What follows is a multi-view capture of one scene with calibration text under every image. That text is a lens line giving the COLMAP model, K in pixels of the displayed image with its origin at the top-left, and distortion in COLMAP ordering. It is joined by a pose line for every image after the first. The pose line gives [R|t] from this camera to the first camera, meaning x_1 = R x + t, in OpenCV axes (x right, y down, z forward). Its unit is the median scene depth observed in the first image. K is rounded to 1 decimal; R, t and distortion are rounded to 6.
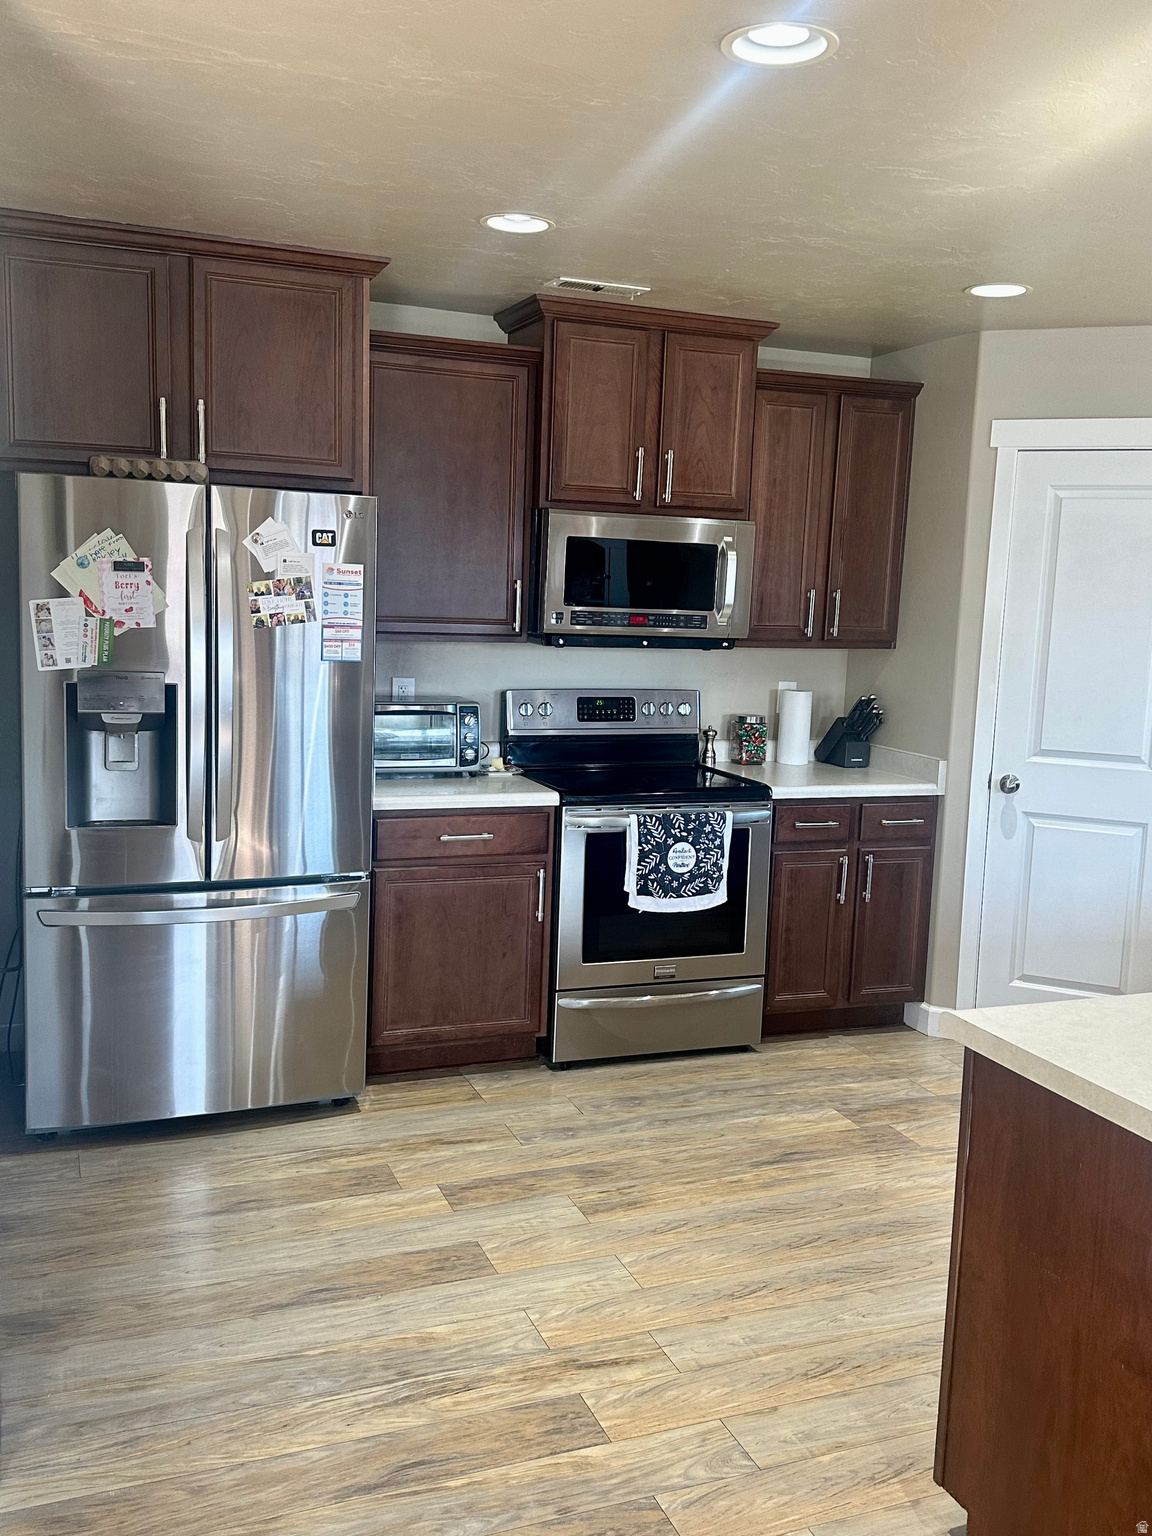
lens RADIAL K [[1357.8, 0, 578.0], [0, 1357.8, 771.0], [0, 0, 1]] dist [0.121860, 0.004985]
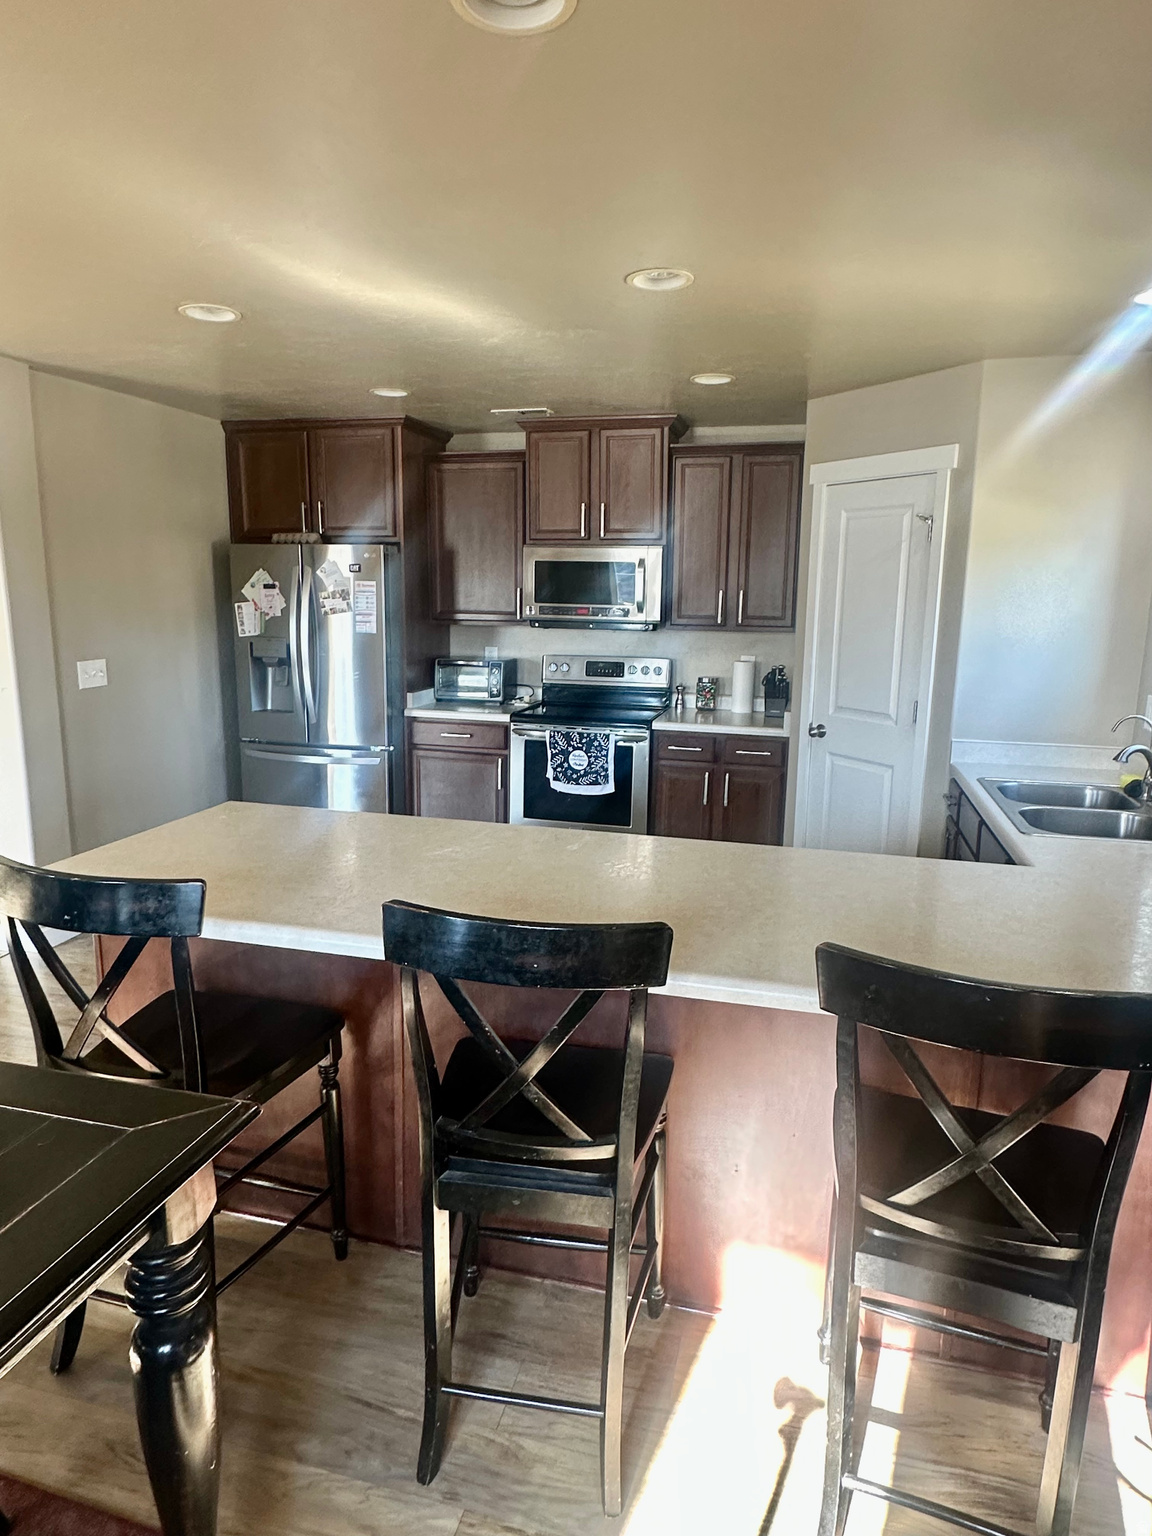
lens RADIAL K [[928.9, 0, 579.8], [0, 928.9, 765.5], [0, 0, 1]] dist [-0.000642, 0.001580]
pose [[0.795627, 0.086917, -0.599519, 0.734783], [-0.067530, 0.996211, 0.054808, 0.010193], [0.602011, -0.003121, 0.798482, 0.129846]]
